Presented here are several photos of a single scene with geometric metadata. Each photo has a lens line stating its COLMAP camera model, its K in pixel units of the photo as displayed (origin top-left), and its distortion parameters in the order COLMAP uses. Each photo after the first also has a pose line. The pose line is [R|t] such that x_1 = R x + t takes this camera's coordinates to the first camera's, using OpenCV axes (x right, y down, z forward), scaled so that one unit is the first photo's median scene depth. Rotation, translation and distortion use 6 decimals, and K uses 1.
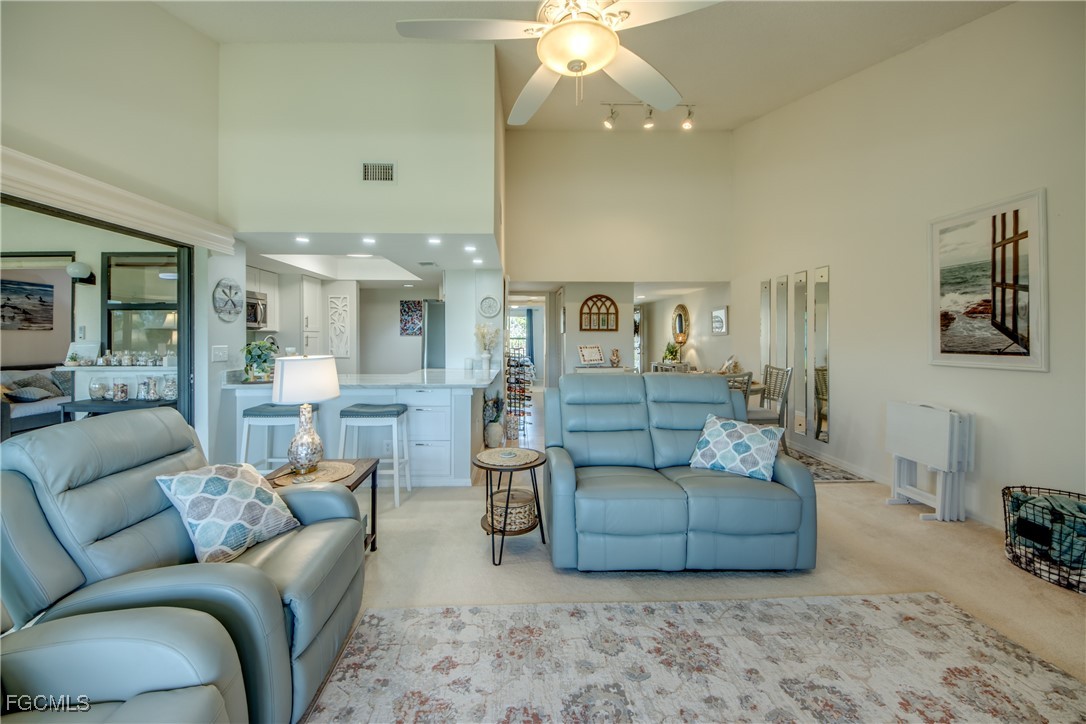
lens RADIAL K [[424.1, 0, 526.0], [0, 424.1, 335.9], [0, 0, 1]] dist [0.000393, -0.004536]
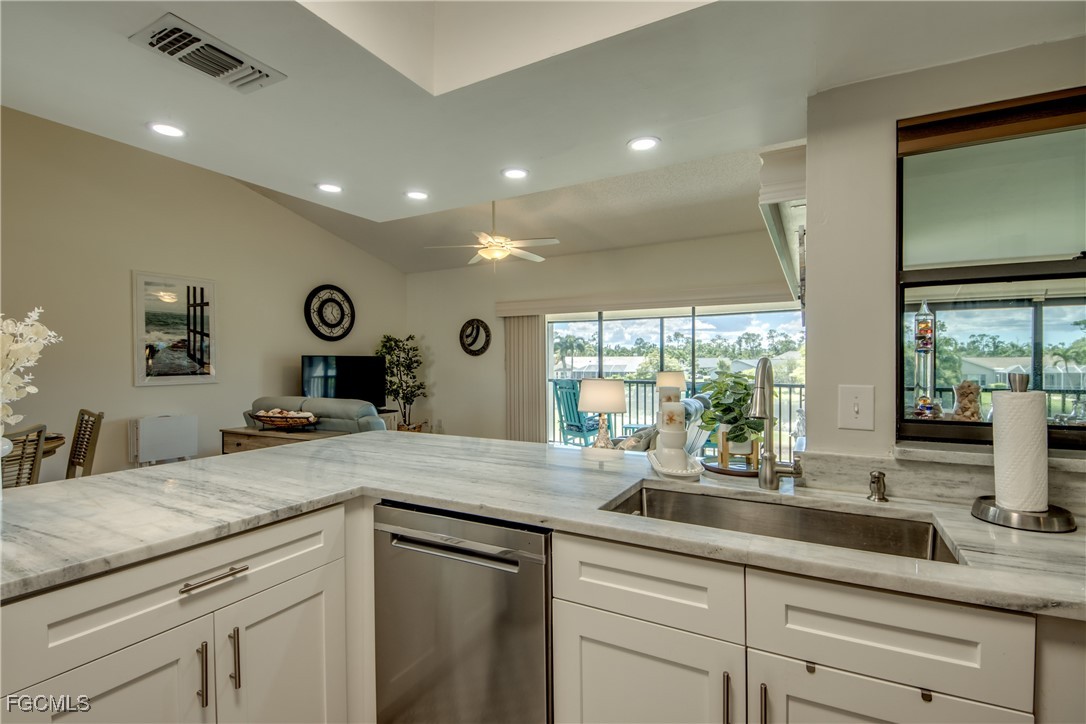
lens RADIAL K [[480.4, 0, 538.5], [0, 480.4, 360.1], [0, 0, 1]] dist [0.055392, -0.040968]
pose [[-0.859704, 0.002029, 0.510788, -0.936553], [0.000536, 0.999995, -0.003070, -0.005160], [-0.510792, -0.002366, -0.859701, 1.911876]]
